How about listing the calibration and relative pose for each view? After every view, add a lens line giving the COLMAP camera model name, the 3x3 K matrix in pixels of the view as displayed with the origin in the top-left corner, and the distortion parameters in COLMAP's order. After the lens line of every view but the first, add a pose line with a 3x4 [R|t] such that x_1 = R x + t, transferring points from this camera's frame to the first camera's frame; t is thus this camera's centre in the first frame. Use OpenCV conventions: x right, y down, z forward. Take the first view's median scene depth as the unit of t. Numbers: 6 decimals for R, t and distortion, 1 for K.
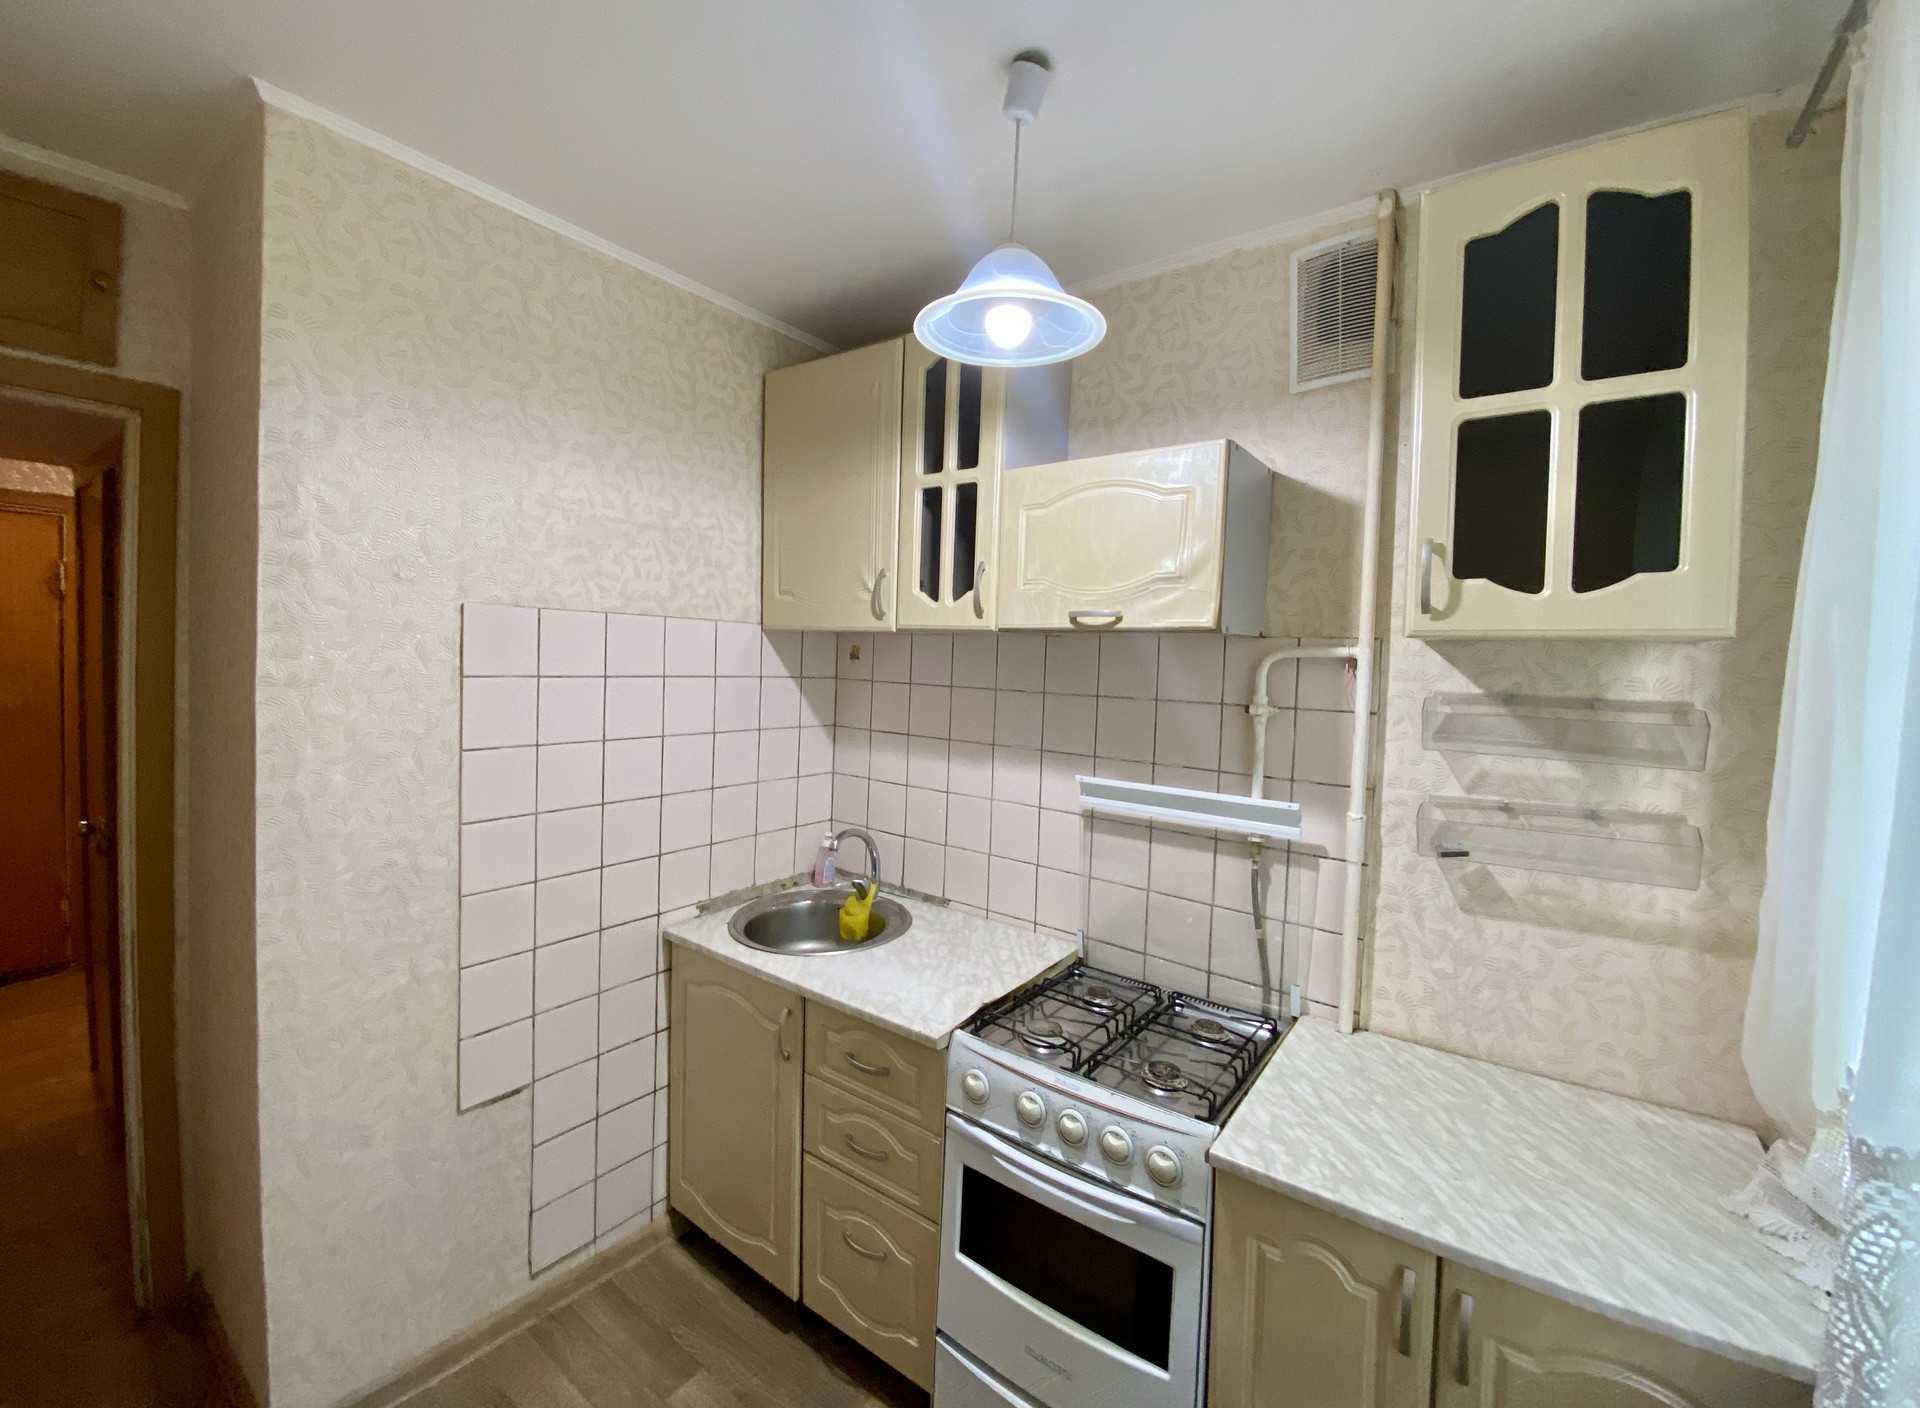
lens RADIAL K [[768.5, 0, 961.6], [0, 768.5, 676.7], [0, 0, 1]] dist [-0.008285, -0.000329]
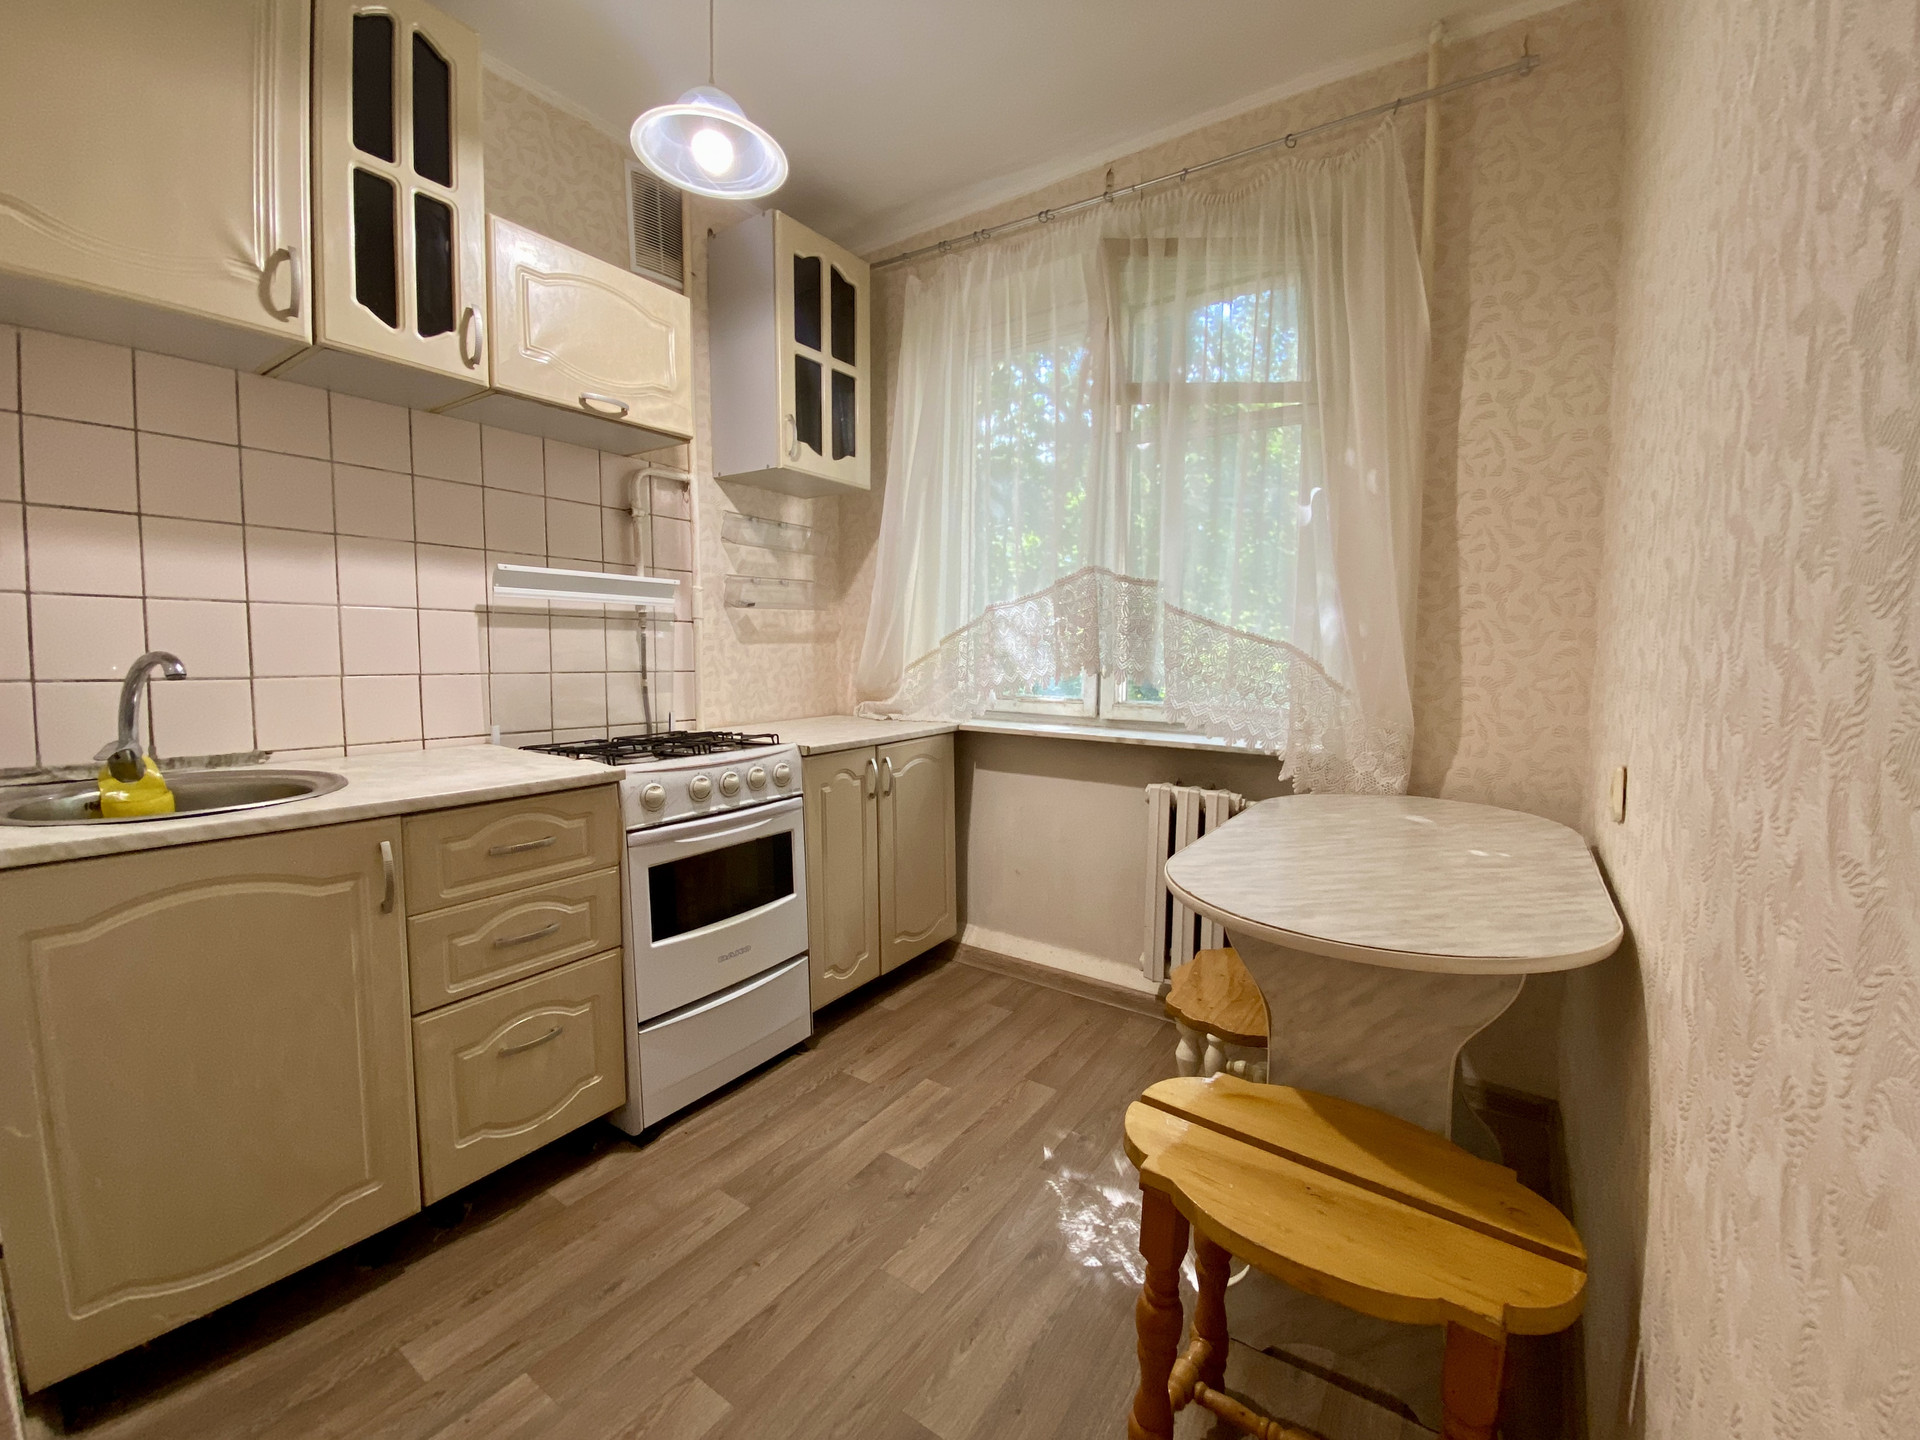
lens RADIAL K [[781.2, 0, 960.0], [0, 781.2, 720.0], [0, 0, 1]] dist [-0.014528, 0.000122]
pose [[-0.018378, -0.116655, 0.993002, -1.023660], [0.020145, 0.992925, 0.117019, 0.259940], [-0.999628, 0.022155, -0.015898, 0.490554]]
